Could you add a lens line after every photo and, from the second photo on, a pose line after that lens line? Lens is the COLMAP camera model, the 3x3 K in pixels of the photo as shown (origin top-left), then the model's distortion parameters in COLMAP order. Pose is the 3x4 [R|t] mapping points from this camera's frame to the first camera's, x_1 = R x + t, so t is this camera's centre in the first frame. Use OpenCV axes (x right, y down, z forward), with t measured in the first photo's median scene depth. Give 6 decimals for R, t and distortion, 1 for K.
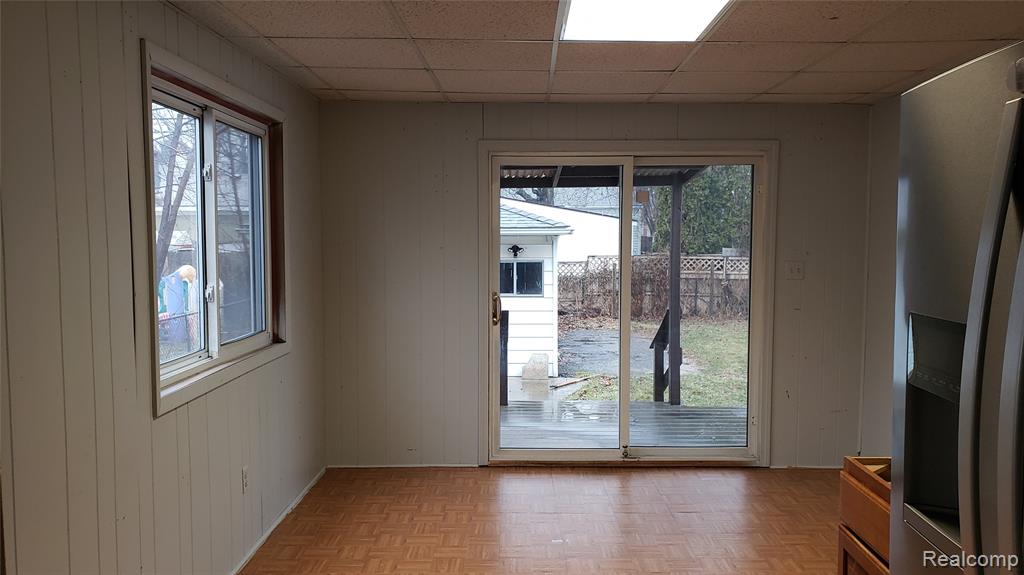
lens RADIAL K [[836.8, 0, 512.0], [0, 836.8, 287.5], [0, 0, 1]] dist [0.096764, -0.133561]
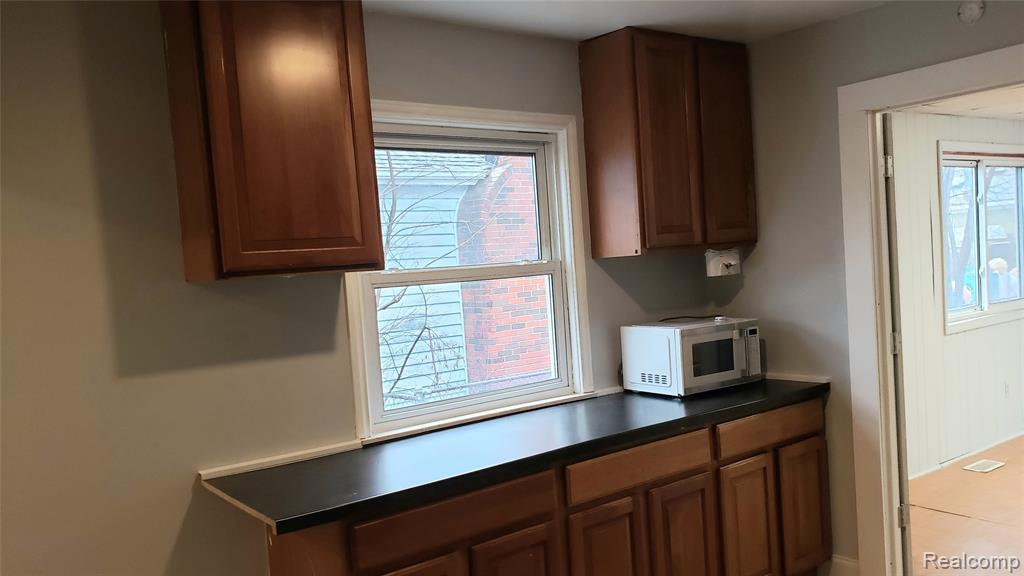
lens RADIAL K [[792.1, 0, 512.0], [0, 792.1, 288.0], [0, 0, 1]] dist [0.115696, -0.140418]
pose [[0.611354, -0.000219, -0.791358, 0.338238], [0.005243, 0.999979, 0.003774, 0.028521], [0.791340, -0.006456, 0.611342, -0.703060]]
